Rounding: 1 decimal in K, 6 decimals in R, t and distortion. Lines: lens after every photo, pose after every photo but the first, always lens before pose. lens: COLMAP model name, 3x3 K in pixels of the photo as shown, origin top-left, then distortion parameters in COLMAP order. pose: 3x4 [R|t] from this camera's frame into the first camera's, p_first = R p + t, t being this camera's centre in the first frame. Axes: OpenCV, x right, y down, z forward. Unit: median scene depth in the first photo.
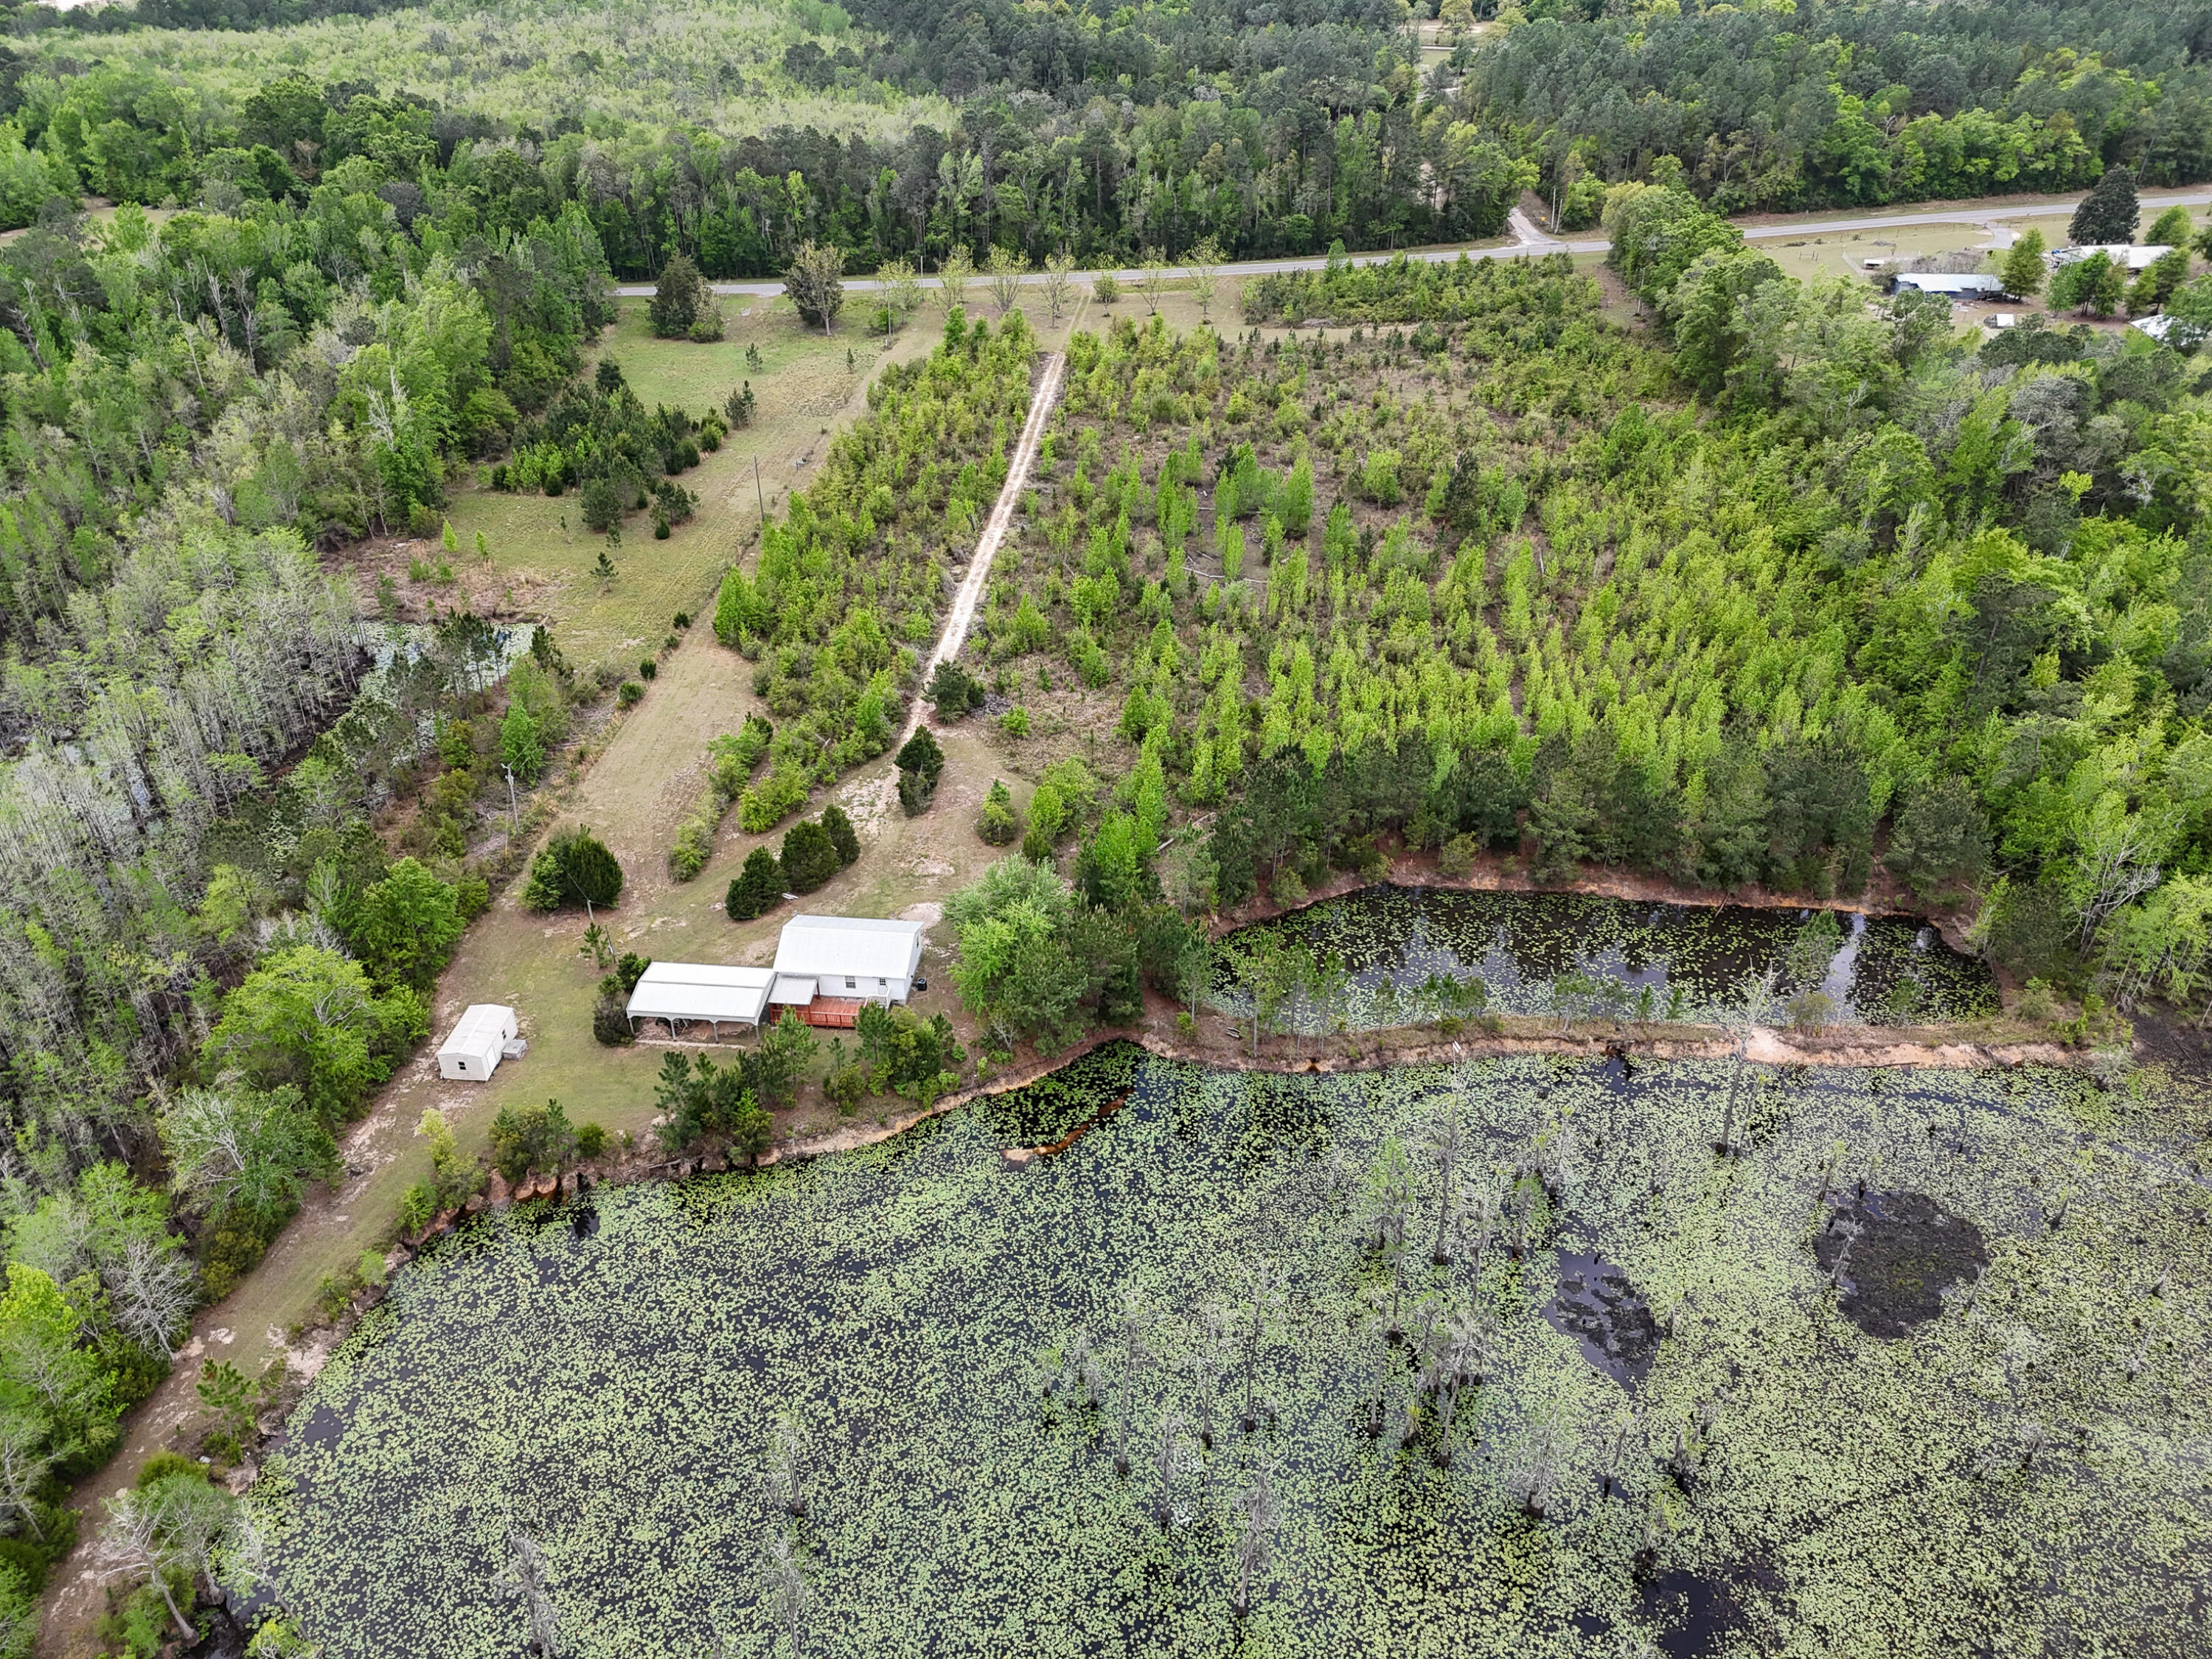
lens RADIAL K [[1628.6, 0, 1089.8], [0, 1628.6, 822.6], [0, 0, 1]] dist [0.087653, -0.084715]
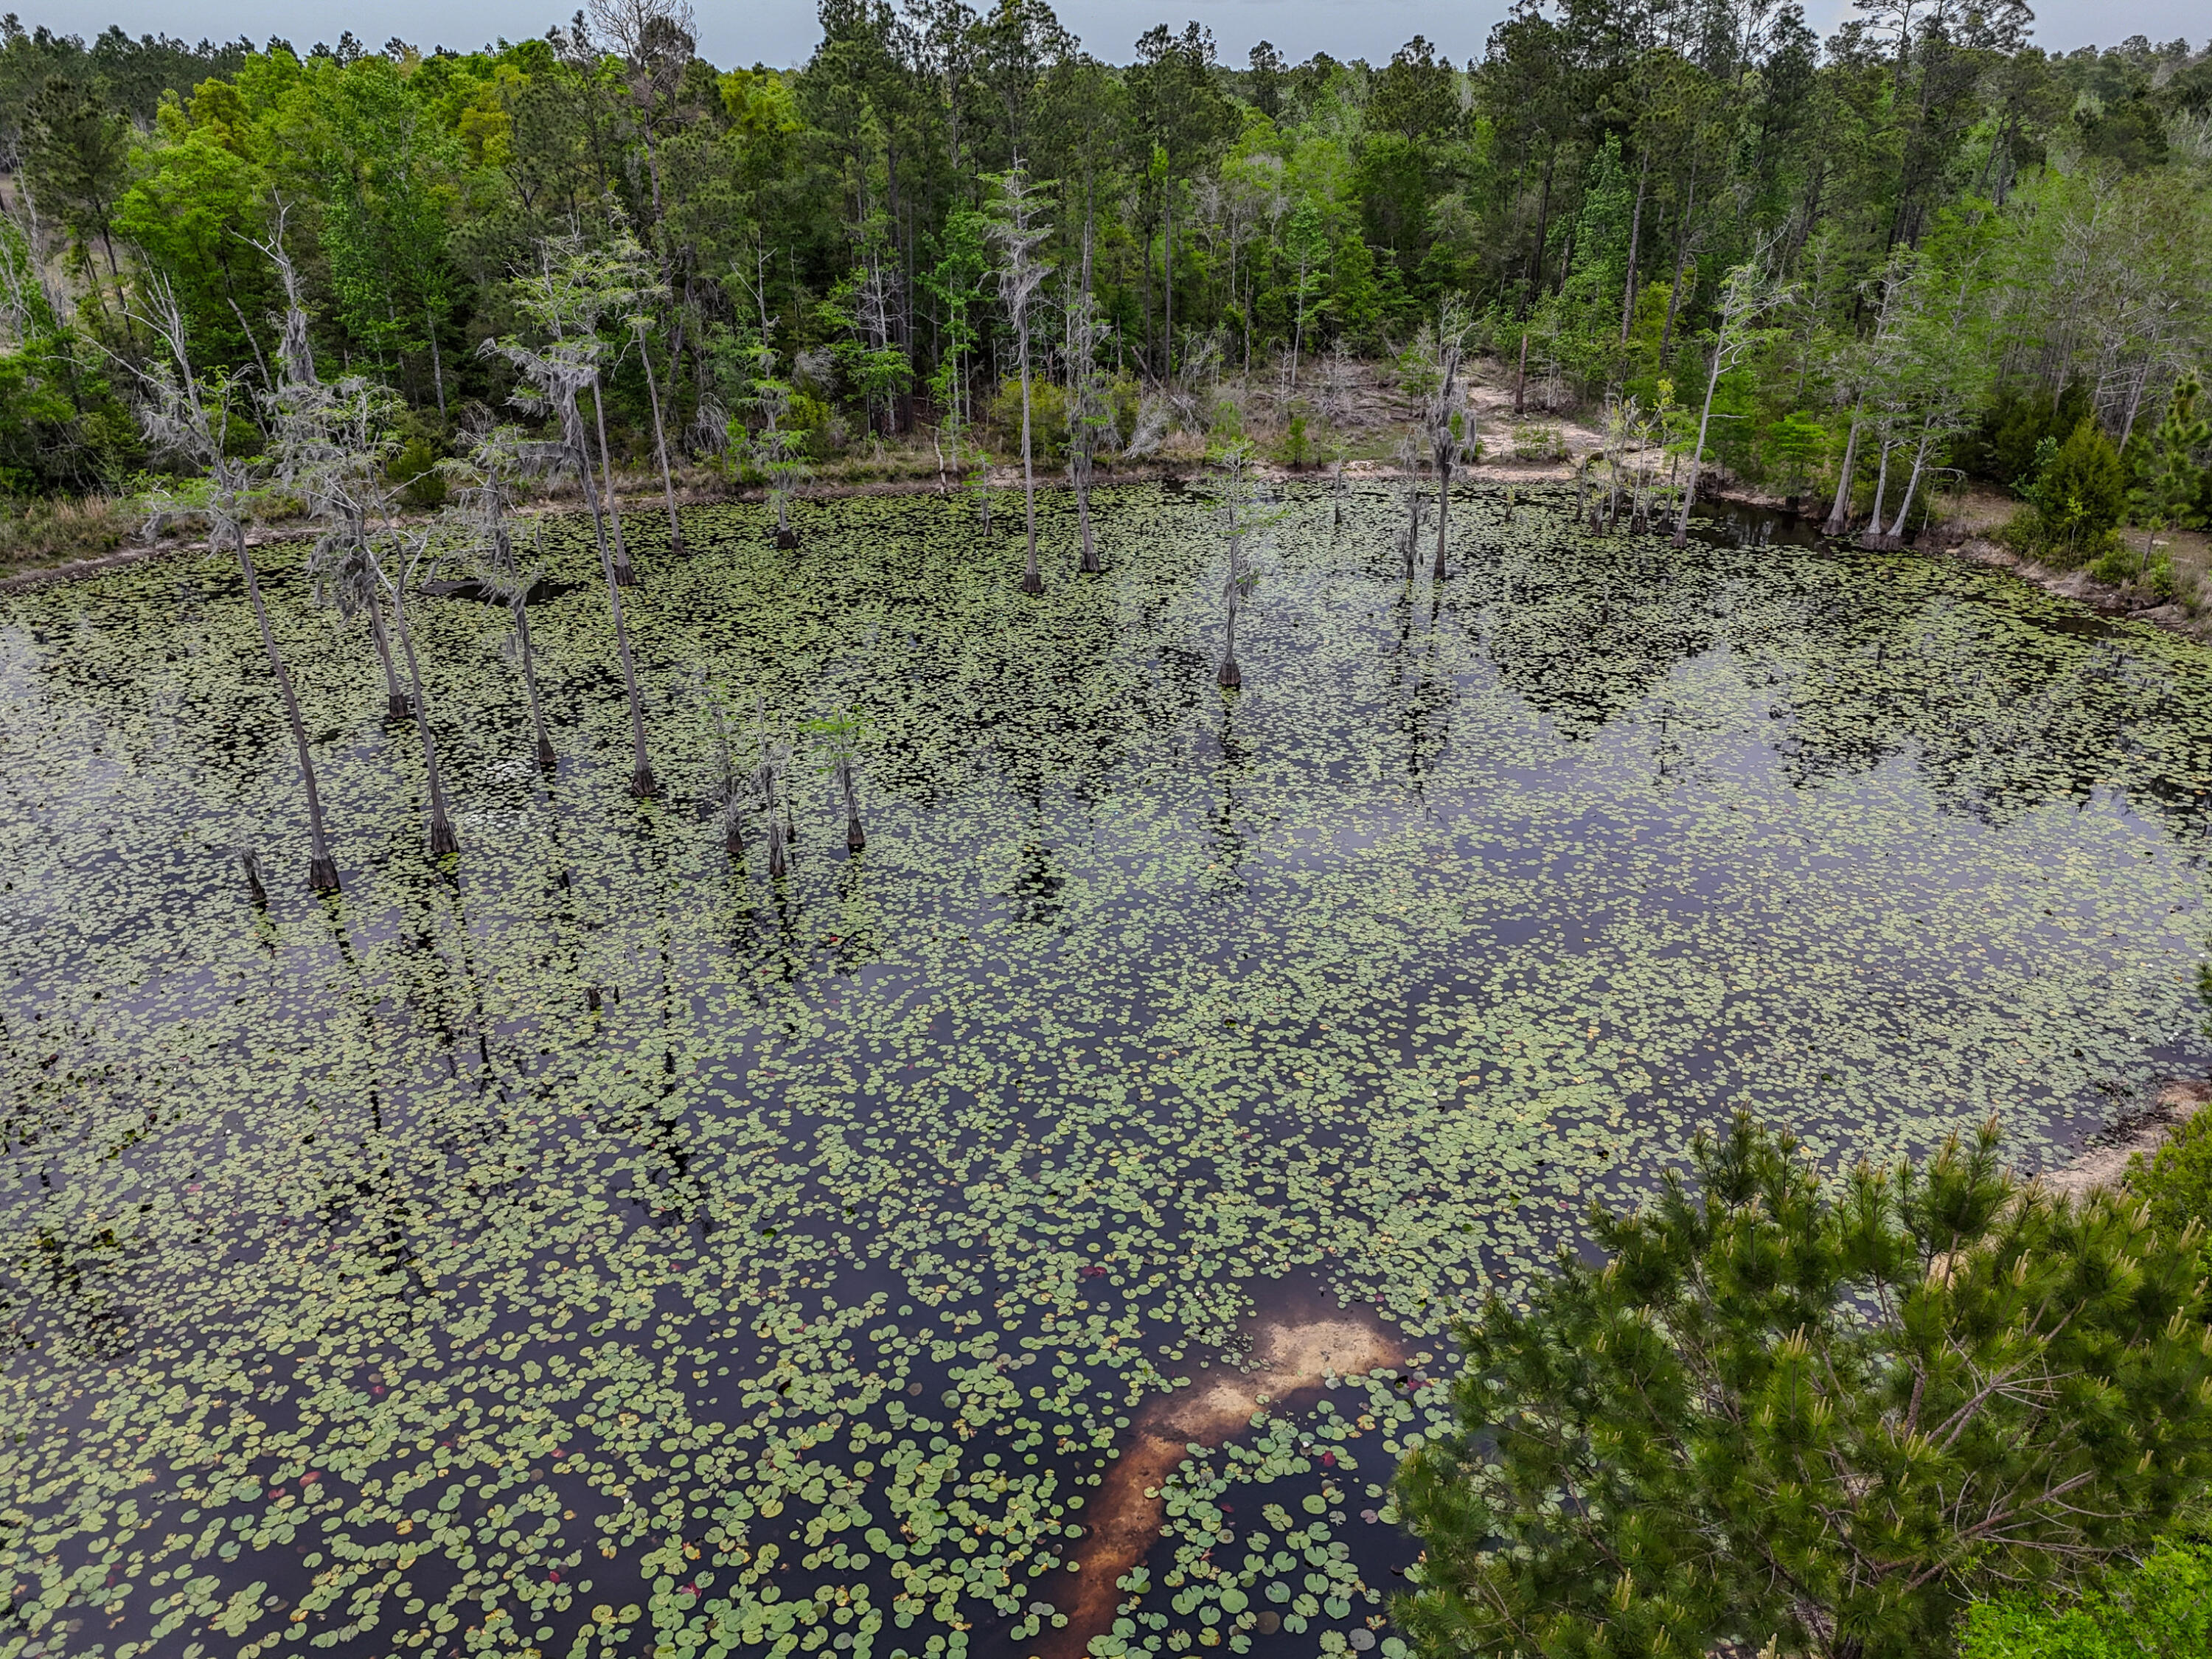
lens RADIAL K [[1628.6, 0, 1089.8], [0, 1628.6, 822.6], [0, 0, 1]] dist [0.087653, -0.084715]
pose [[-0.938496, 0.146455, -0.312693, 0.043116], [-0.180256, 0.564592, 0.805446, 0.004037], [0.294505, 0.812273, -0.503467, 1.149690]]
